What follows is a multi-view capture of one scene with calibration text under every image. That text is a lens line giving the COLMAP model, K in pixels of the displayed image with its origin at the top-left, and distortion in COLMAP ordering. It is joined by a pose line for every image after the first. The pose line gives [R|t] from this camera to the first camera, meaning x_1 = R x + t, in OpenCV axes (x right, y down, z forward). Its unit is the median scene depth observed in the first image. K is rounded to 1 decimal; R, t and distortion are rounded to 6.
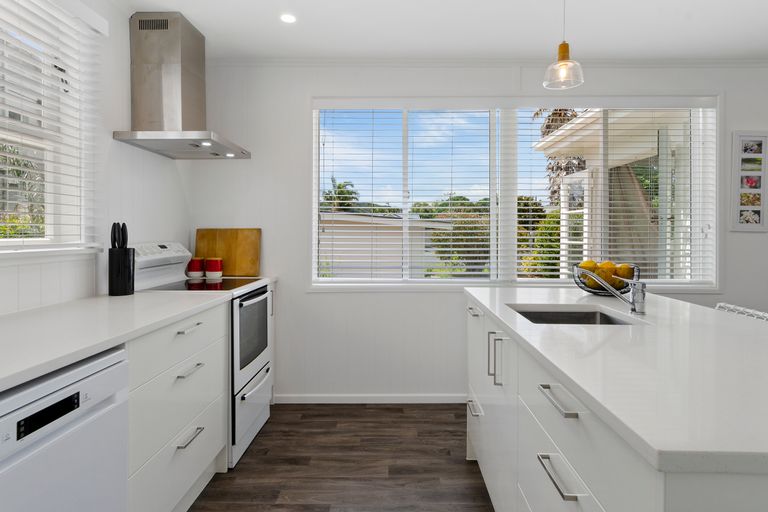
lens RADIAL K [[425.3, 0, 380.7], [0, 425.3, 233.9], [0, 0, 1]] dist [-0.005828, -0.001704]
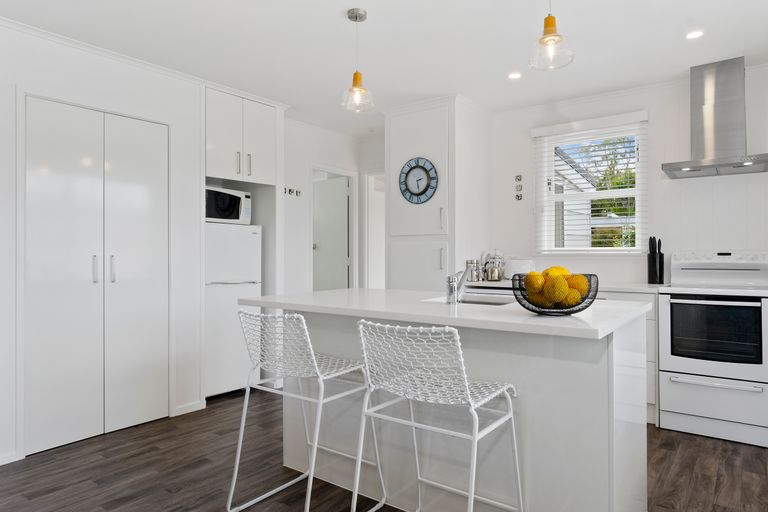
lens RADIAL K [[478.9, 0, 384.5], [0, 478.9, 253.8], [0, 0, 1]] dist [0.002463, 0.000742]
pose [[-0.599156, -0.005125, -0.800616, 1.160174], [-0.004718, 0.999985, -0.002870, 0.038456], [0.800618, 0.002058, -0.599171, 1.075294]]
